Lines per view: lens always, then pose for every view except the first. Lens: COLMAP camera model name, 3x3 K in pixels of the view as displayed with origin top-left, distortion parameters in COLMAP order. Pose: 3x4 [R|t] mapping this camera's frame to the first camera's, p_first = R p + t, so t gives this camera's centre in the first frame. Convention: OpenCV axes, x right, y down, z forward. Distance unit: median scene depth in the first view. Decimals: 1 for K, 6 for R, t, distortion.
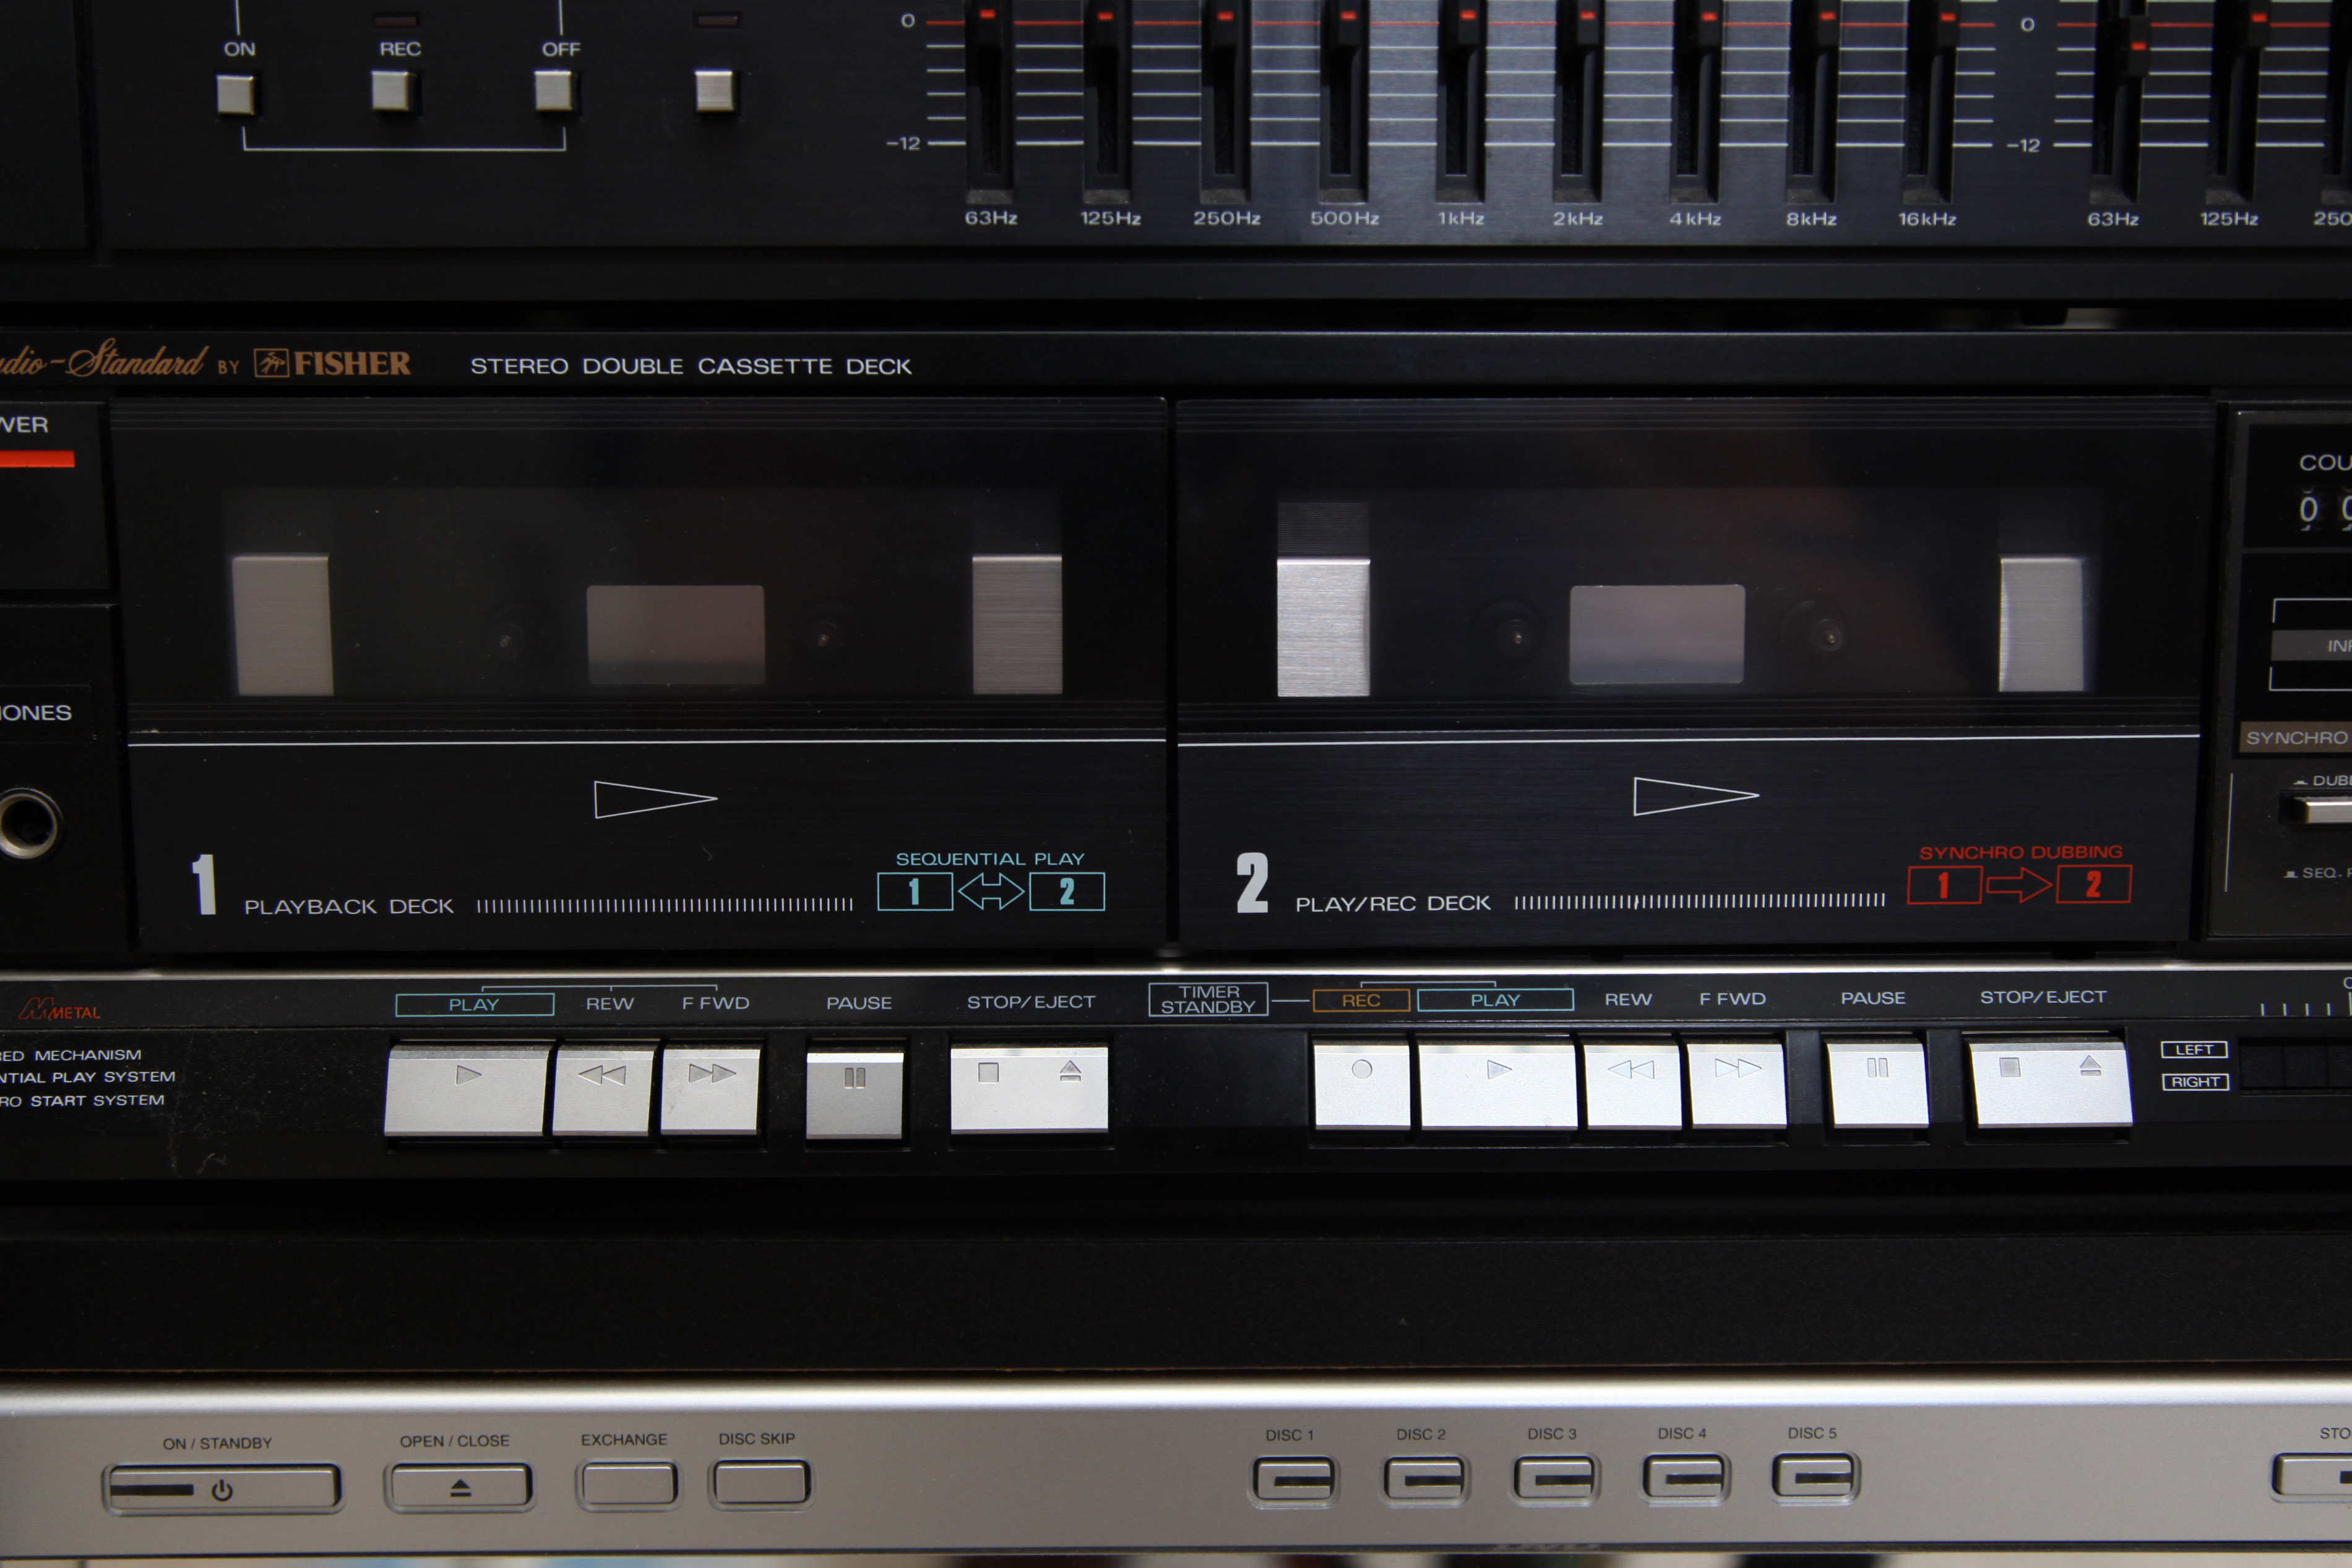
lens RADIAL K [[2830.9, 0, 1202.0], [0, 2830.9, 799.4], [0, 0, 1]] dist [0.009667, 0.000000]
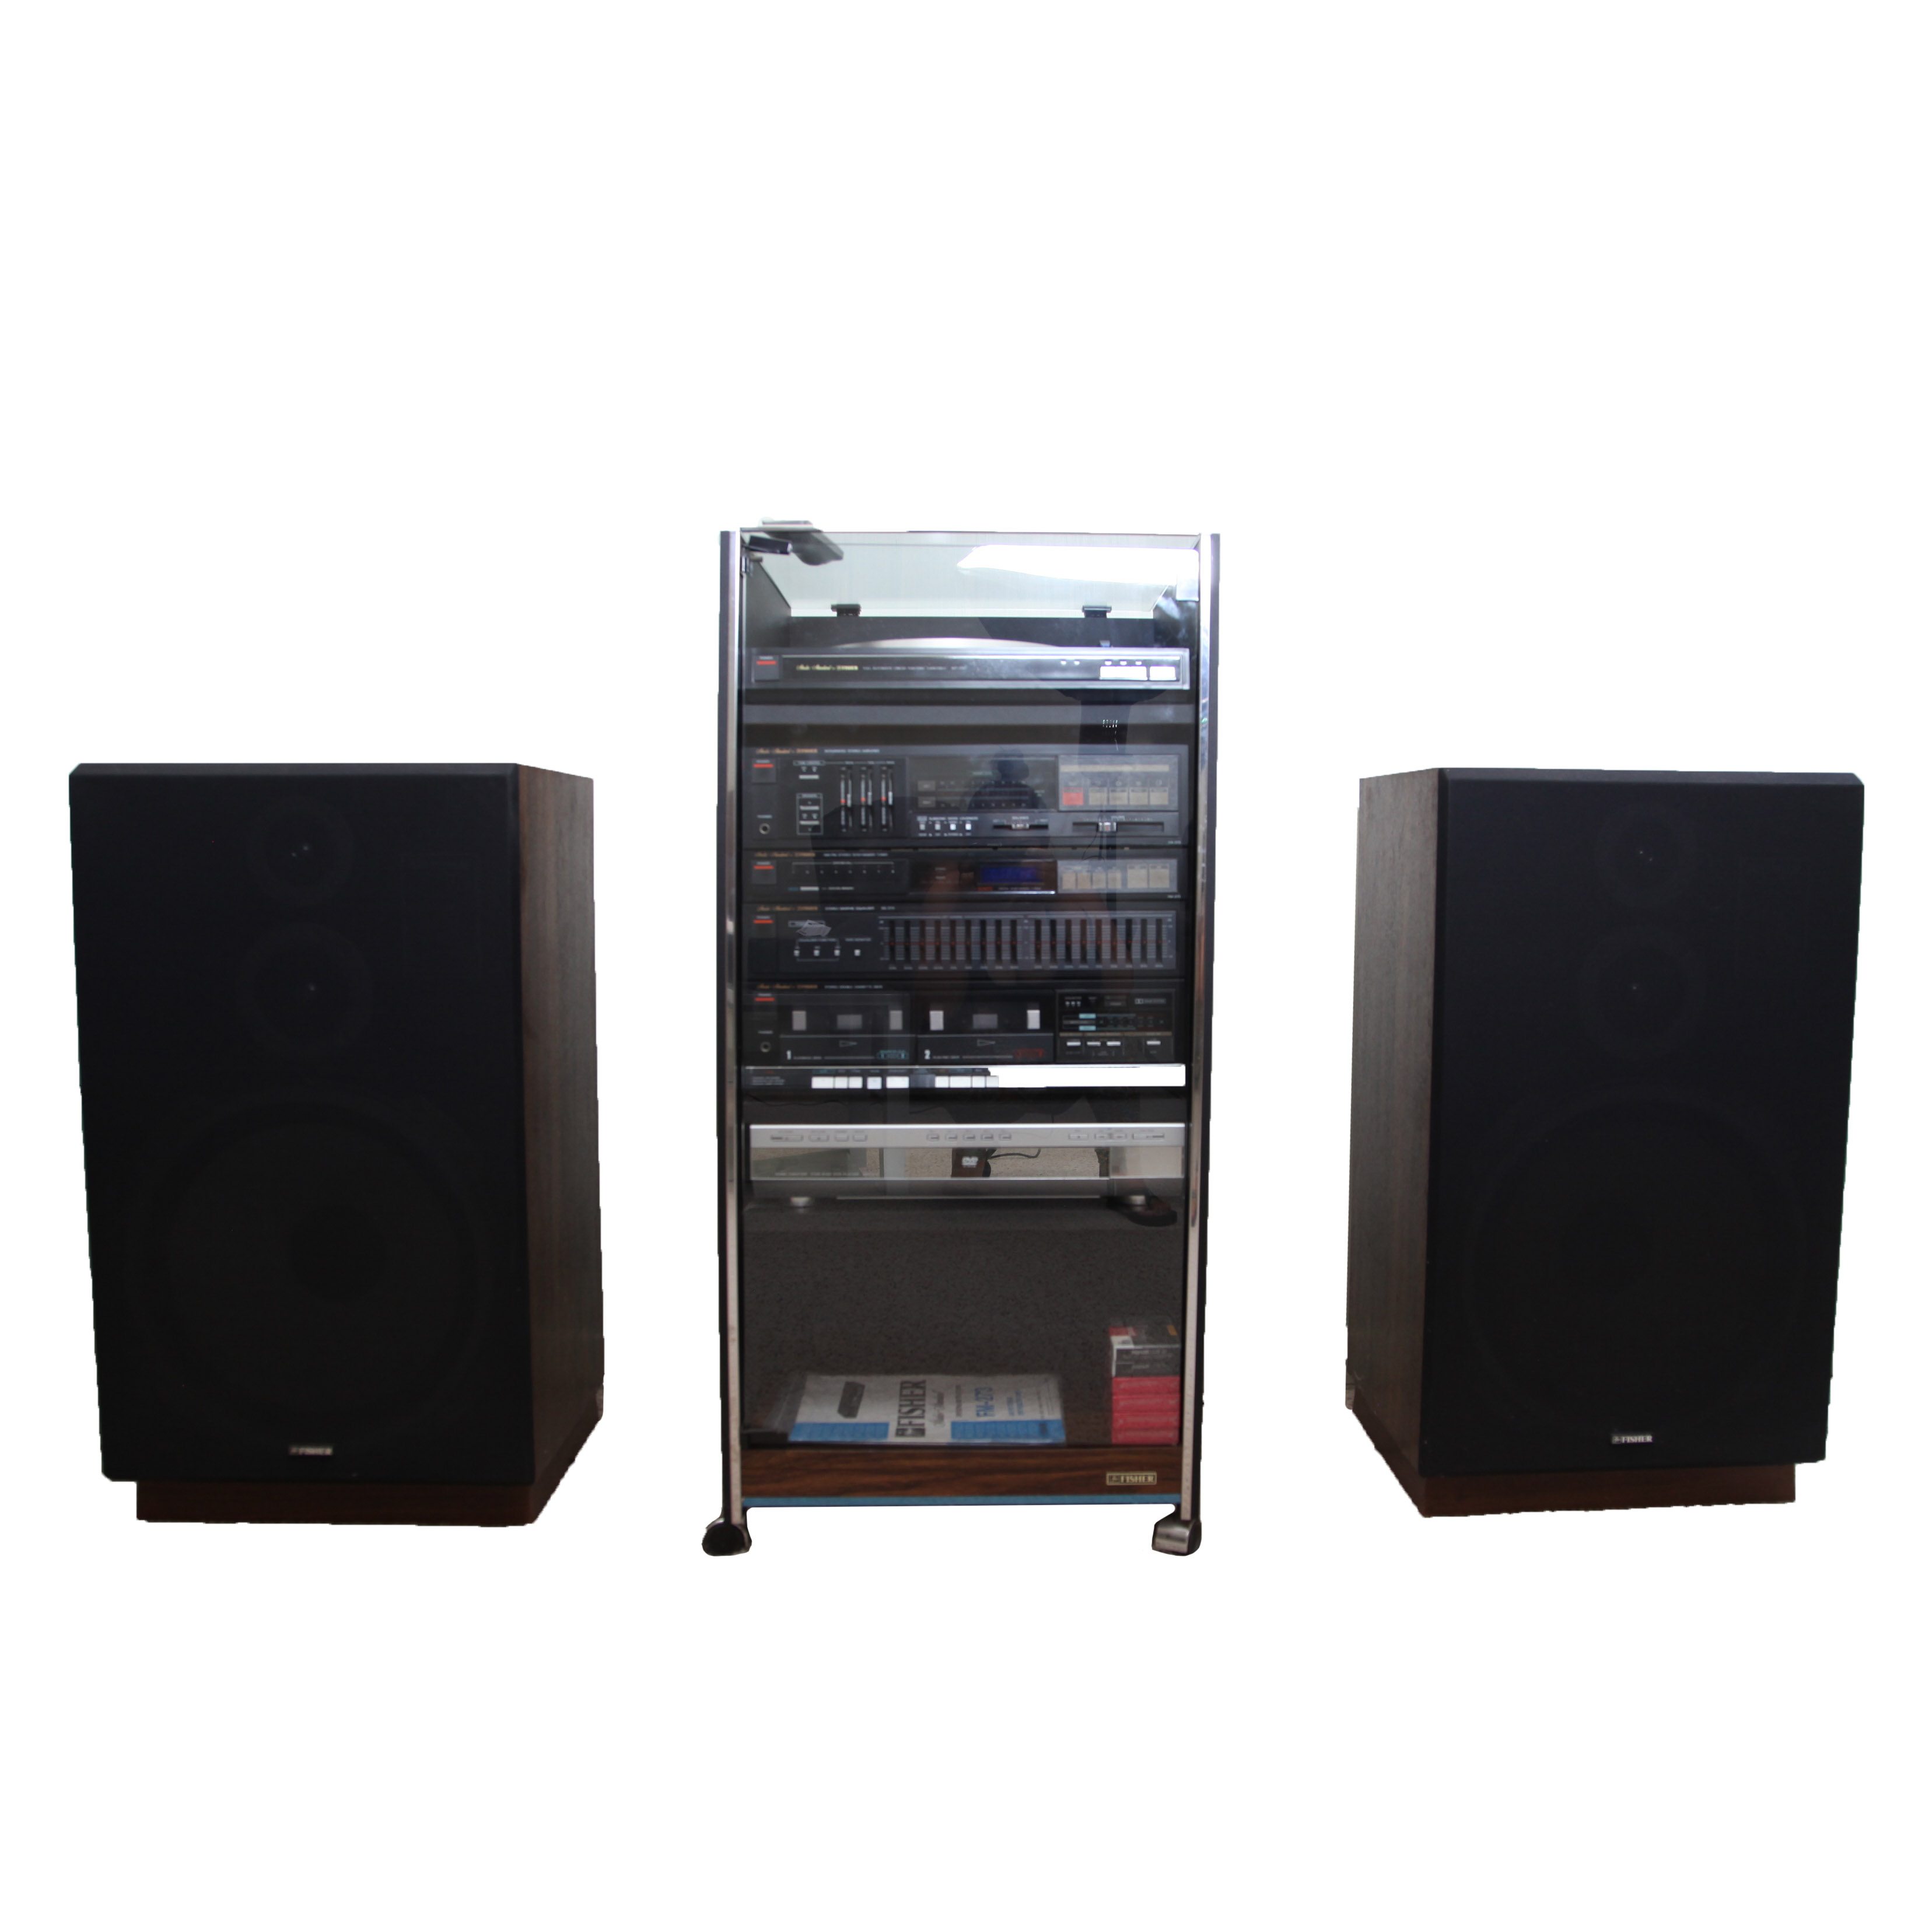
lens RADIAL K [[1966.8, 0, 1035.3], [0, 1966.8, 954.5], [0, 0, 1]] dist [-0.068734, 0.000000]
pose [[0.999903, -0.003891, -0.013345, 0.374492], [0.002841, 0.996967, -0.077774, 0.171309], [0.013607, 0.077729, 0.996882, -4.206334]]
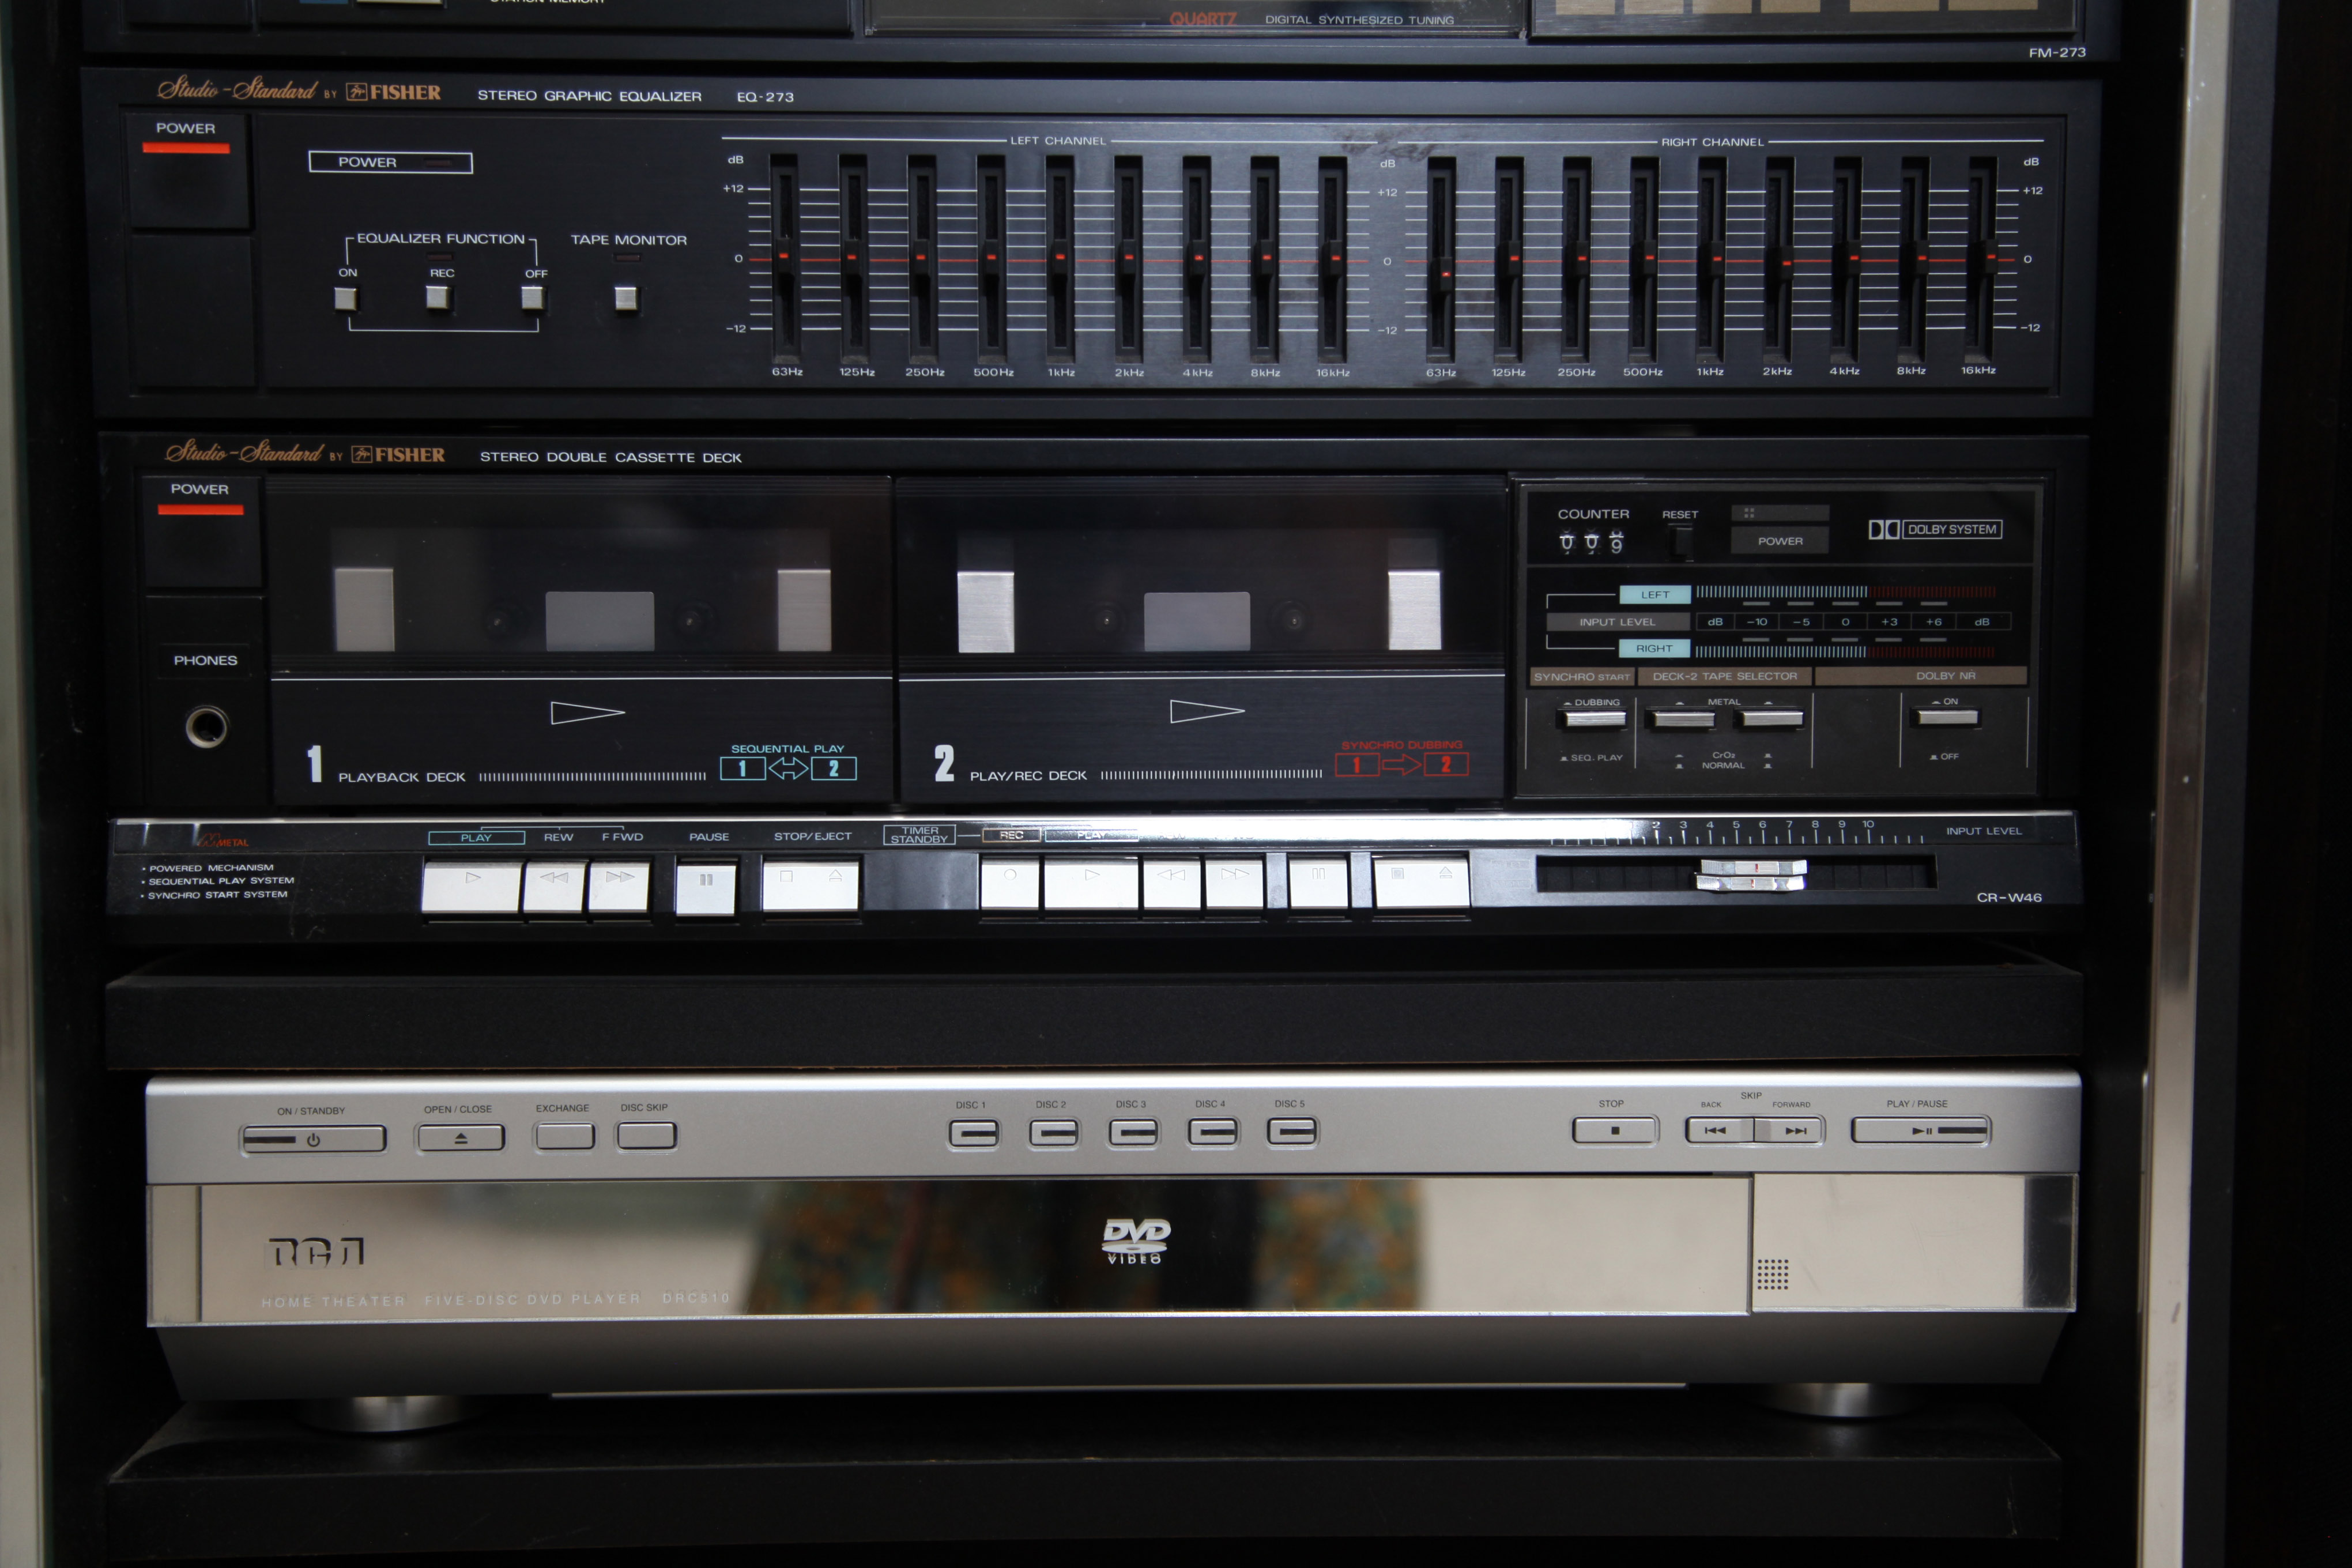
lens RADIAL K [[3091.5, 0, 1181.9], [0, 3091.5, 787.7], [0, 0, 1]] dist [0.103978, 0.000000]
pose [[0.999937, -0.001746, 0.011087, 0.138631], [0.002496, 0.997684, -0.067974, 0.169324], [-0.010942, 0.067998, 0.997625, -0.834744]]
